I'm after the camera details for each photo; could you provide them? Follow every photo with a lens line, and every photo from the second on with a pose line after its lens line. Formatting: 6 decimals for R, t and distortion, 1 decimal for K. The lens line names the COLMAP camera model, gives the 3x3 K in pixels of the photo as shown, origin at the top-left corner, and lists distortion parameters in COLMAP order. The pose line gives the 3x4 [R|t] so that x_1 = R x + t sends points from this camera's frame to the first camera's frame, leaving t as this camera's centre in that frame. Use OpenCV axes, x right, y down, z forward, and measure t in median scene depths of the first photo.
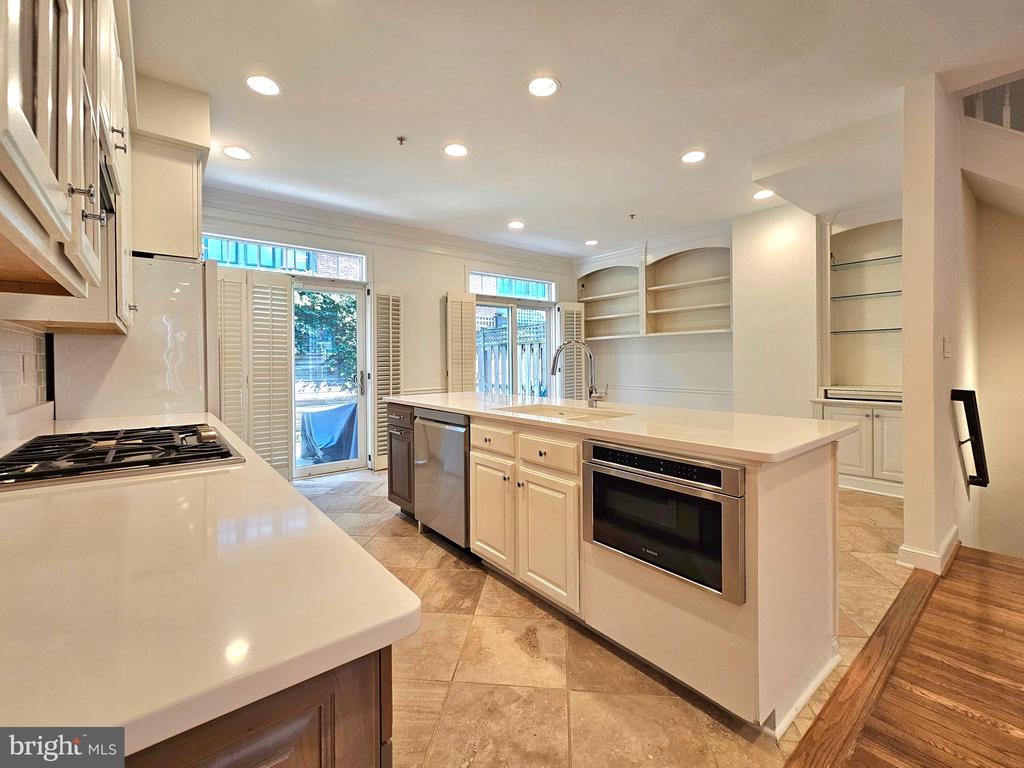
lens RADIAL K [[429.4, 0, 525.9], [0, 429.4, 362.8], [0, 0, 1]] dist [0.001100, 0.000327]
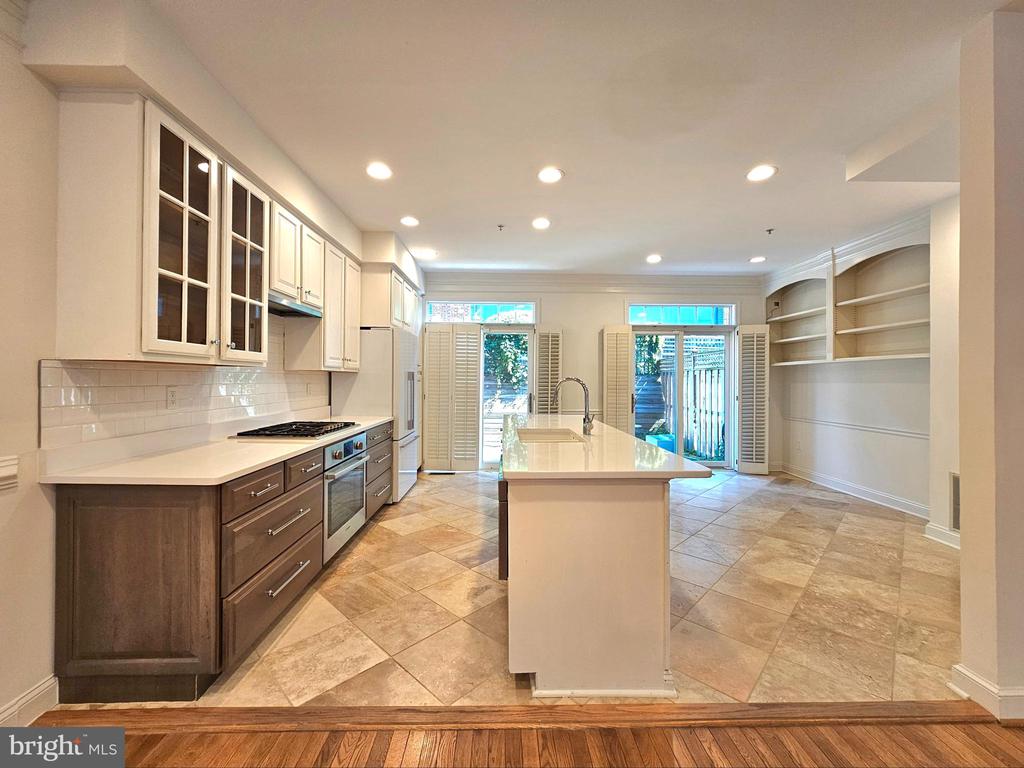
lens RADIAL K [[428.9, 0, 526.4], [0, 428.9, 379.3], [0, 0, 1]] dist [0.001538, 0.000339]
pose [[0.792017, 0.012887, -0.610362, 0.370689], [-0.016759, 0.999859, -0.000635, -0.021587], [0.610268, 0.010732, 0.792122, -0.013916]]
